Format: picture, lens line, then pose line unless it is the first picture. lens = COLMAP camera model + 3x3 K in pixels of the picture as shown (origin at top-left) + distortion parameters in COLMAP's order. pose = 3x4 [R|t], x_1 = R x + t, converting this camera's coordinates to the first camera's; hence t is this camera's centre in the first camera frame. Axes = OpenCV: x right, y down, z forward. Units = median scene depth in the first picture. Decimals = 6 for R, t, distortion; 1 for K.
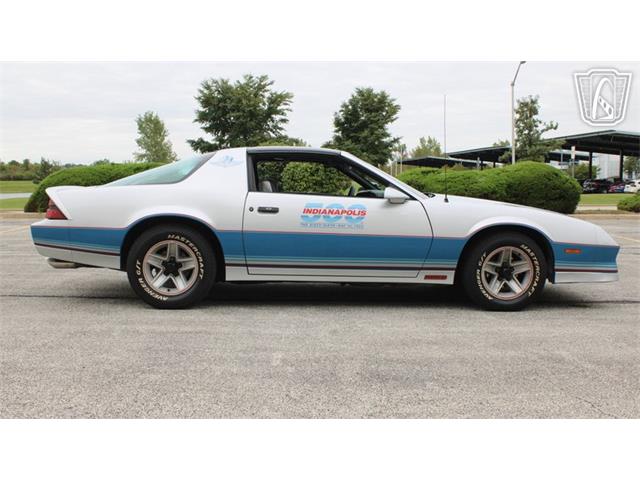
lens RADIAL K [[697.1, 0, 316.6], [0, 697.1, 230.7], [0, 0, 1]] dist [-0.112354, 0.007965]
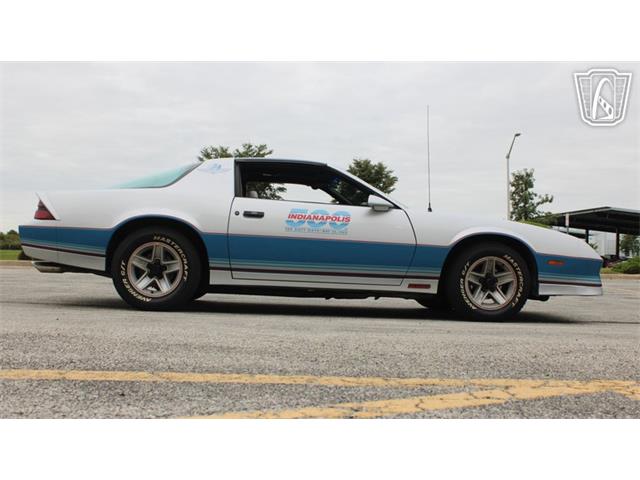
lens RADIAL K [[697.1, 0, 316.6], [0, 697.1, 230.7], [0, 0, 1]] dist [-0.112354, 0.007965]
pose [[0.999844, 0.017474, 0.002589, 0.019242], [-0.017090, 0.993942, -0.108570, 0.099097], [-0.004471, 0.108509, 0.994085, -0.004849]]
